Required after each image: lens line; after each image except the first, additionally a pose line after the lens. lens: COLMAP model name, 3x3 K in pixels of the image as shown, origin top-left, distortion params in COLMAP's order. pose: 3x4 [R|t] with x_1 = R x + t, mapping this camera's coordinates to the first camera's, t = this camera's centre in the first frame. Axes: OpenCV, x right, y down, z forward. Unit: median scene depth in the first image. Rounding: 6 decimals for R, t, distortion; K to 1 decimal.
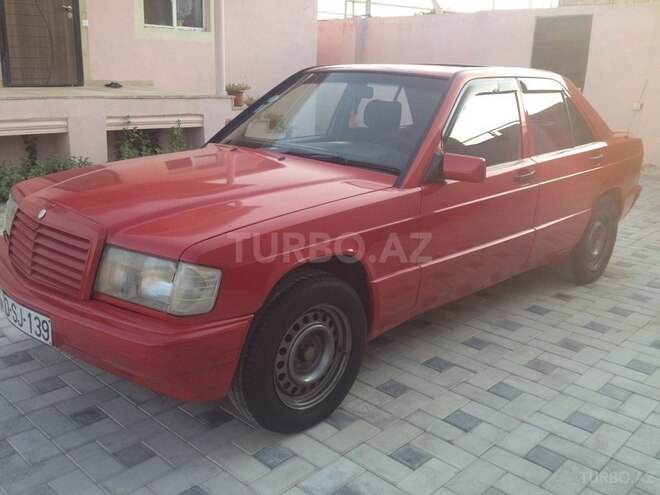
lens RADIAL K [[635.1, 0, 326.7], [0, 635.1, 250.5], [0, 0, 1]] dist [0.024535, 0.000000]
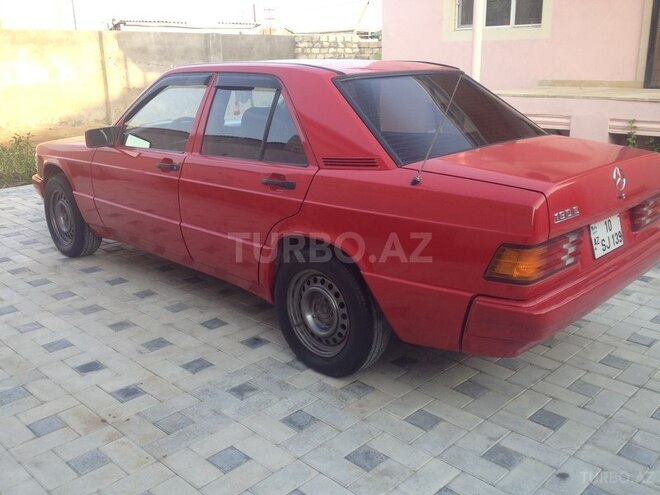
lens RADIAL K [[635.1, 0, 325.9], [0, 635.1, 244.7], [0, 0, 1]] dist [0.024535, 0.000000]
pose [[-0.007015, 0.250800, -0.968014, 0.834653], [-0.272202, 0.931004, 0.243184, -0.195759], [0.962215, 0.265201, 0.061737, 0.752777]]
